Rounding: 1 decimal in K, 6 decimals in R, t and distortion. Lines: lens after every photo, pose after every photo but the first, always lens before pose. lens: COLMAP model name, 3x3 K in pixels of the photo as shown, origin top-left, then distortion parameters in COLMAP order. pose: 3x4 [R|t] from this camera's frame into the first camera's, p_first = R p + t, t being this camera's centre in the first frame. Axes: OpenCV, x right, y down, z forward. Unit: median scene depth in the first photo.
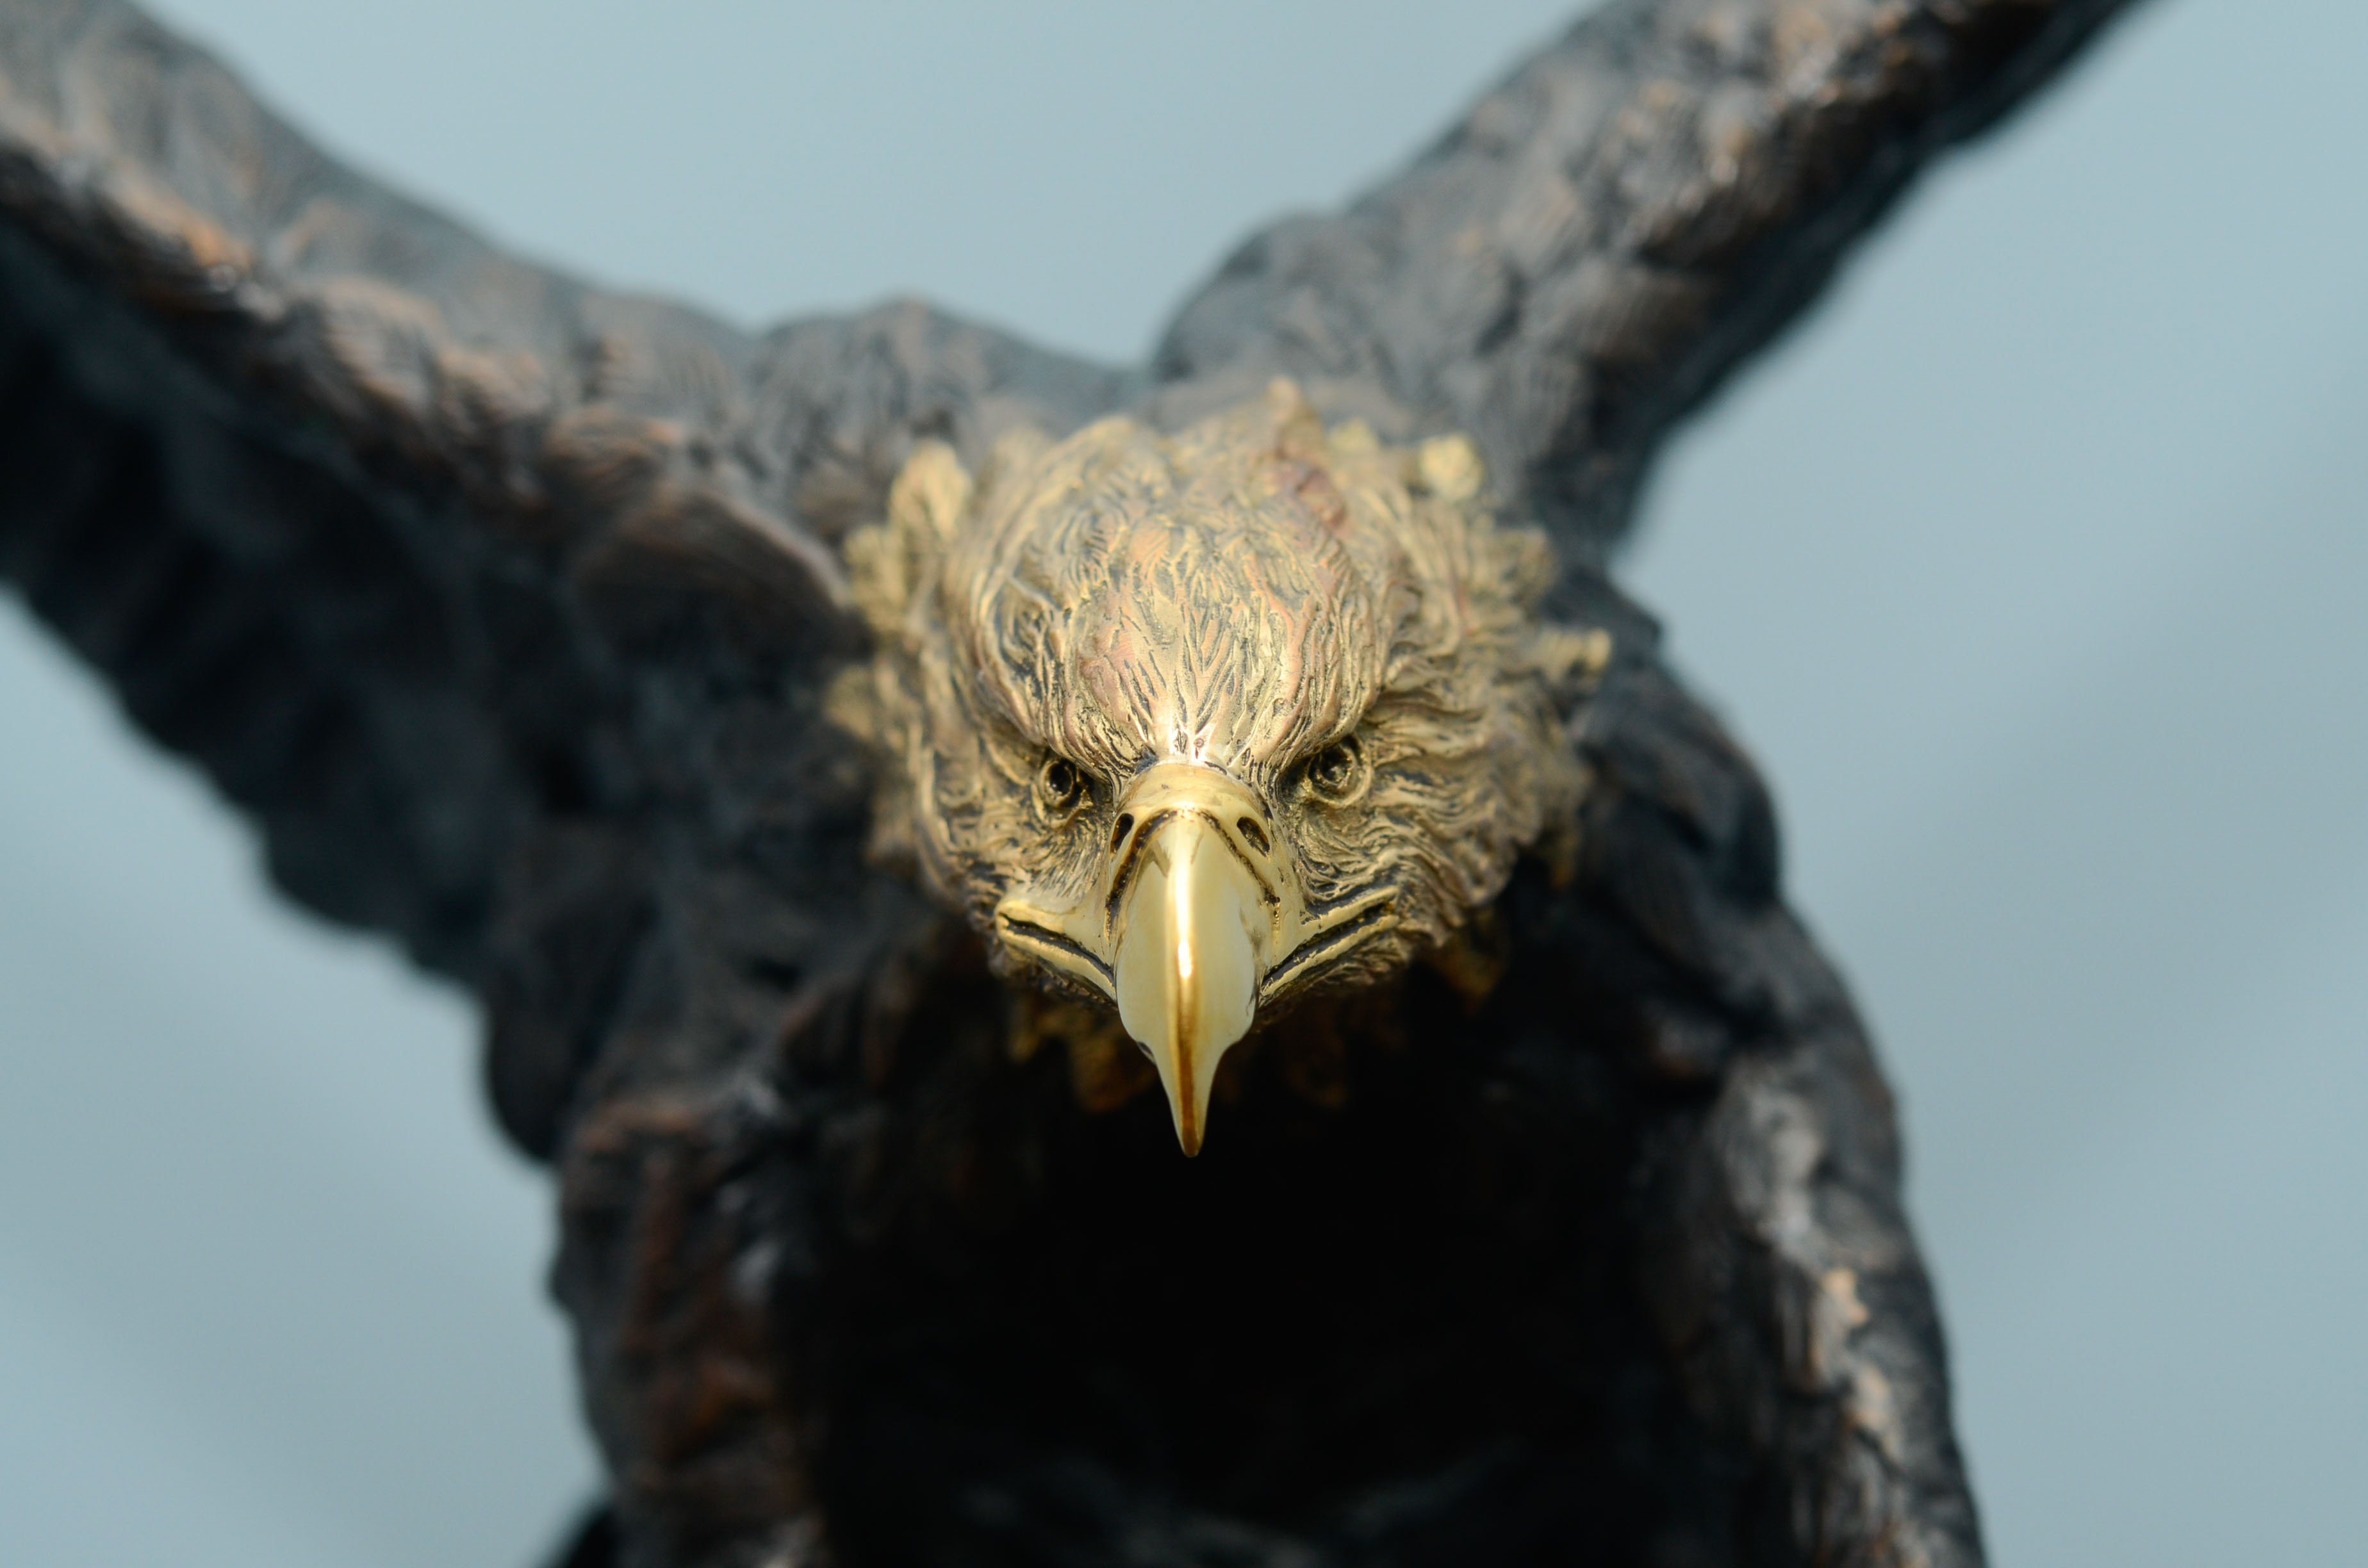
lens RADIAL K [[6156.4, 0, 1179.2], [0, 6156.4, 783.2], [0, 0, 1]] dist [0.013546, 0.000000]
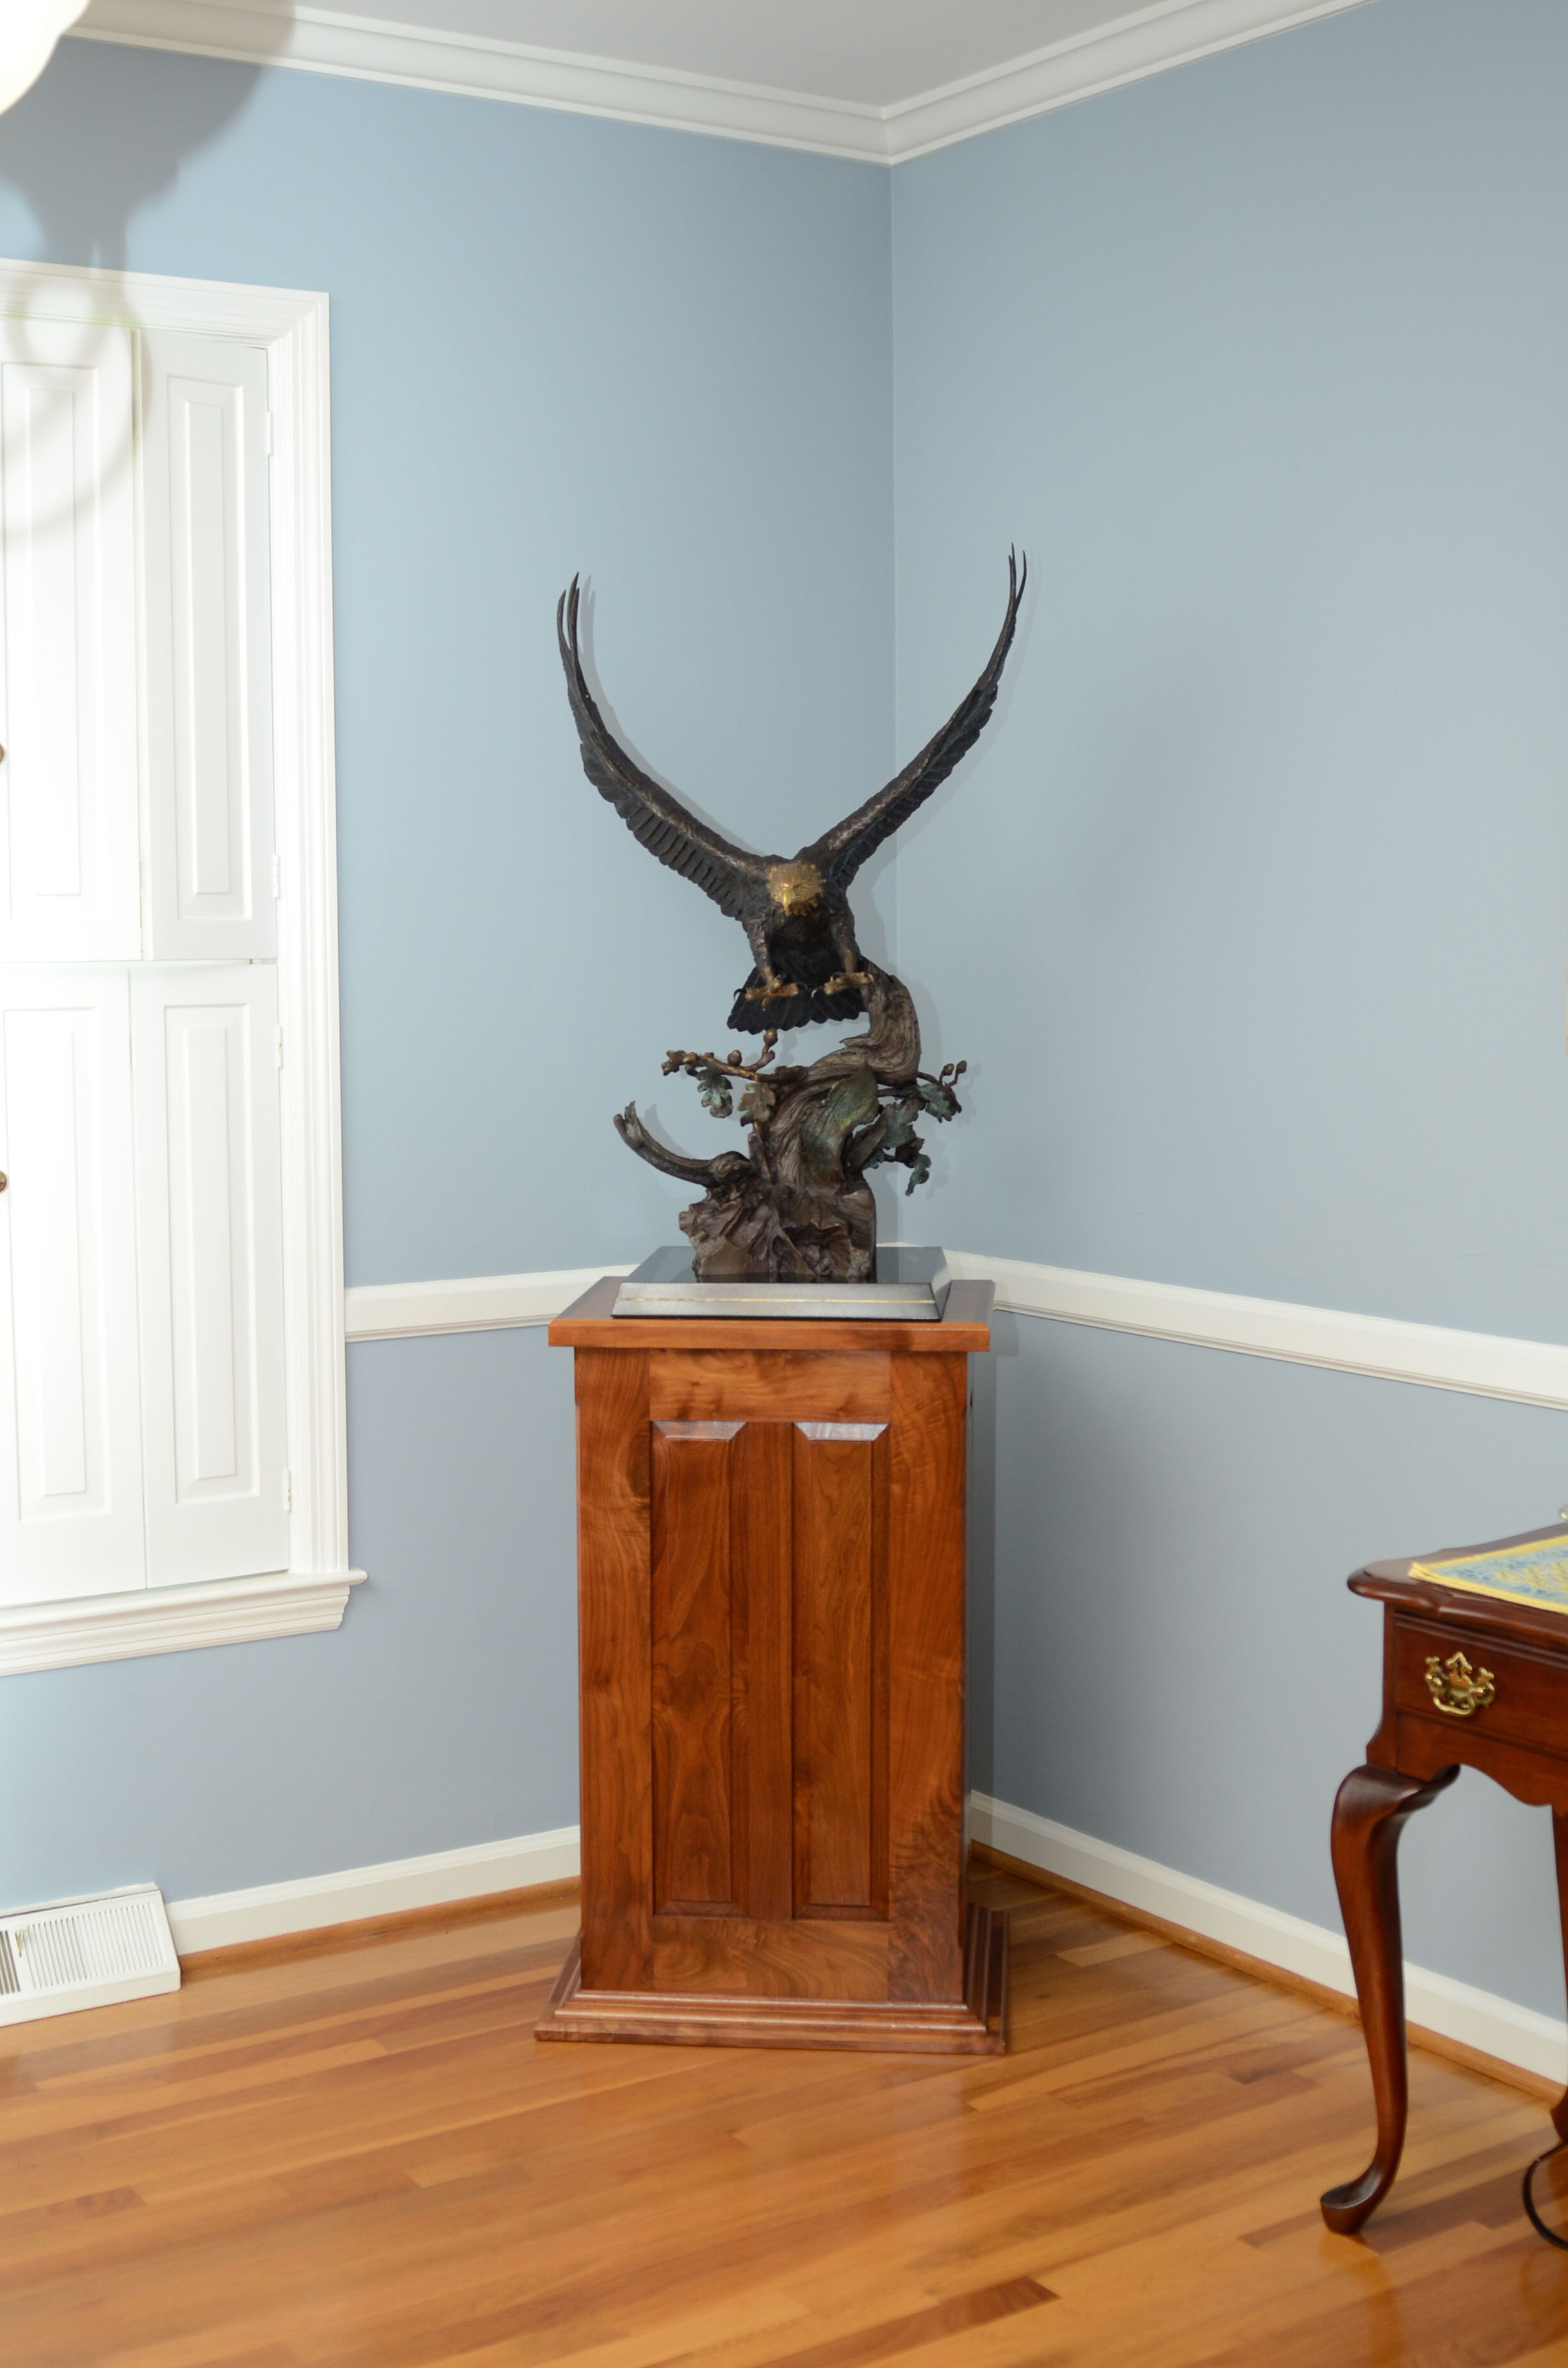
lens RADIAL K [[2993.8, 0, 790.6], [0, 2993.8, 1189.1], [0, 0, 1]] dist [-0.136683, 0.000000]
pose [[0.994022, -0.007597, -0.108919, 0.683683], [0.012361, 0.998993, 0.043135, 0.358370], [0.108482, -0.044223, 0.993114, -5.356070]]
